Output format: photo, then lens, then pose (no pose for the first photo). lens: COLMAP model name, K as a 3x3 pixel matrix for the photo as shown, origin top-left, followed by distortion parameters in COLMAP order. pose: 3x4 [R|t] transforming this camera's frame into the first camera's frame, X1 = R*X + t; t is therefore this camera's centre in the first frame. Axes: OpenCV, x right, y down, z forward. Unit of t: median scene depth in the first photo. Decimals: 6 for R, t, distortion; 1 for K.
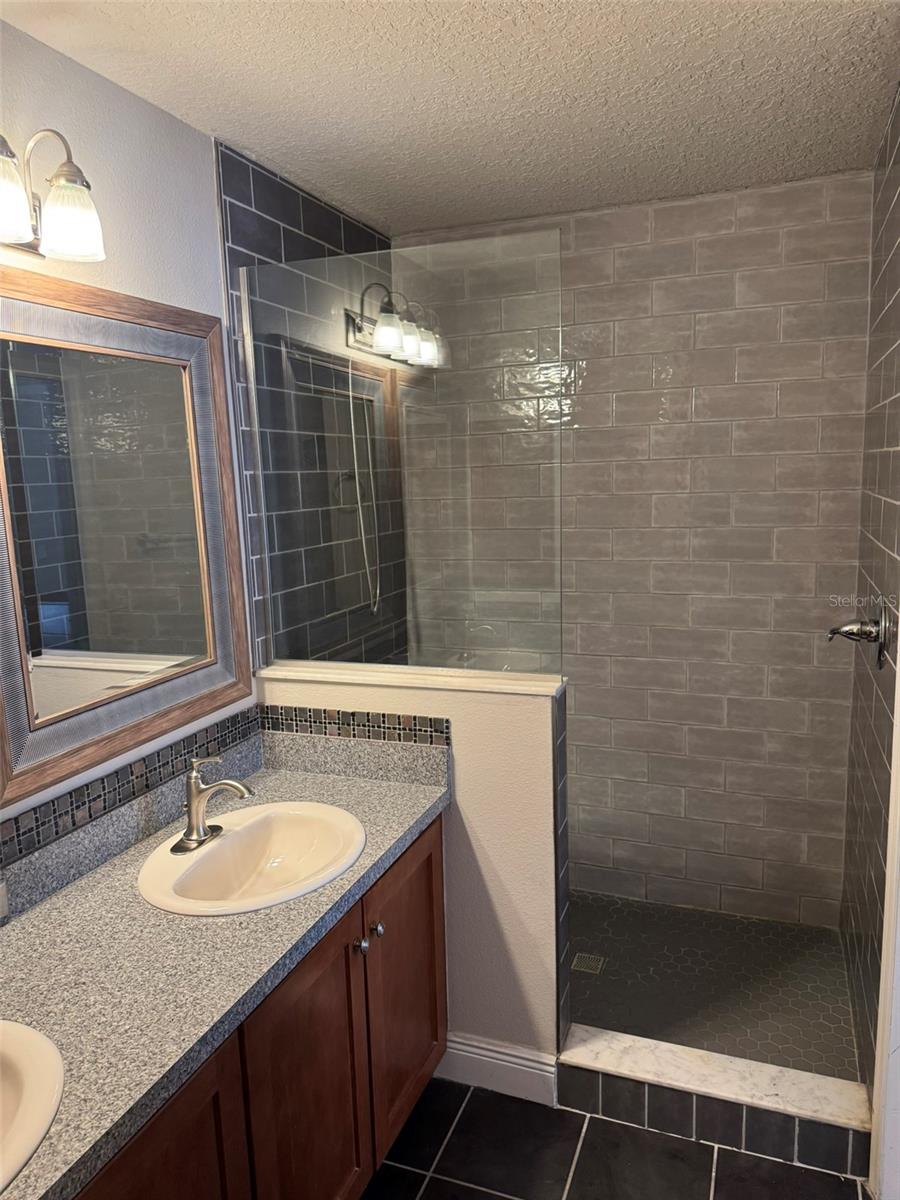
lens RADIAL K [[838.6, 0, 447.5], [0, 838.6, 605.7], [0, 0, 1]] dist [0.030256, -0.044084]
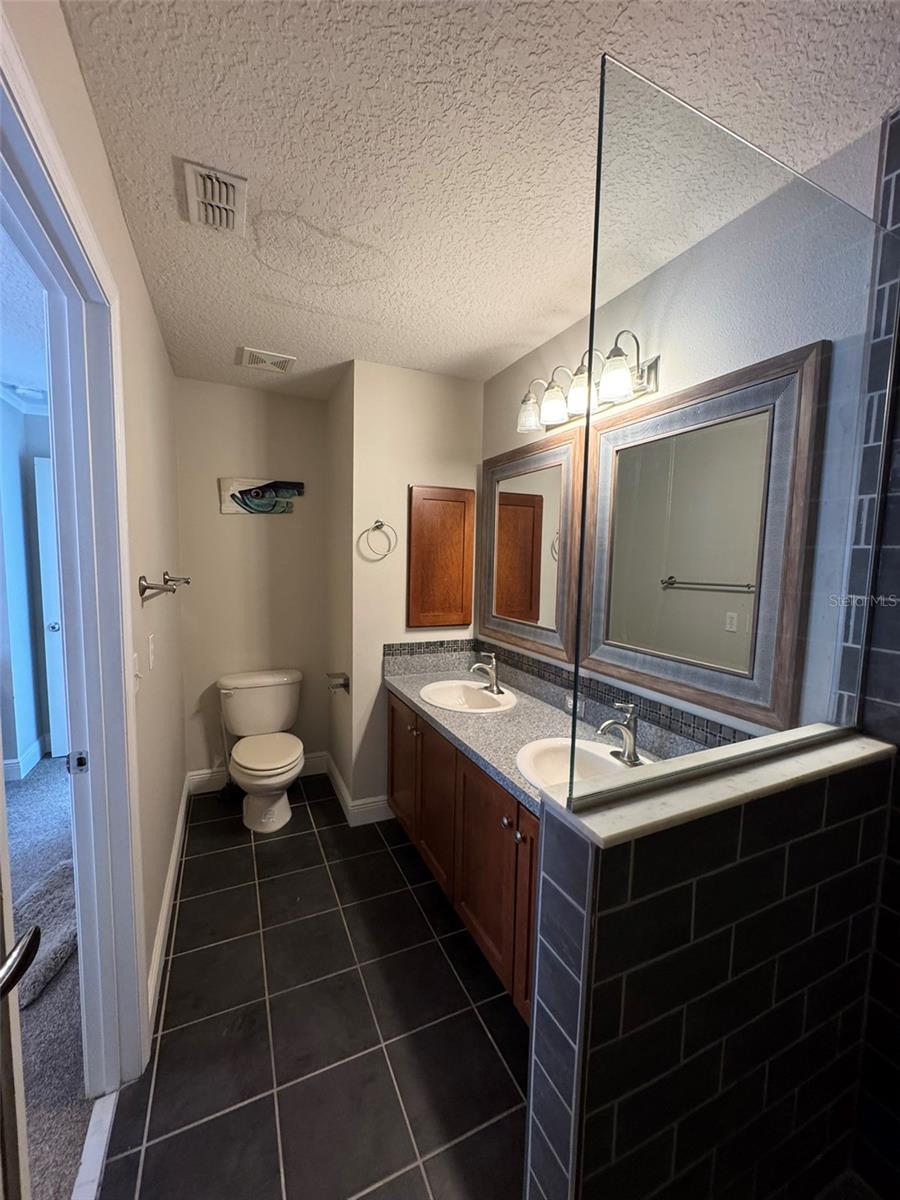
lens RADIAL K [[478.6, 0, 448.5], [0, 478.6, 600.5], [0, 0, 1]] dist [-0.013637, 0.003037]
pose [[-0.695740, 0.085654, -0.713169, 0.367028], [-0.110187, 0.968386, 0.223800, -0.107222], [0.709792, 0.234288, -0.664307, 0.945840]]
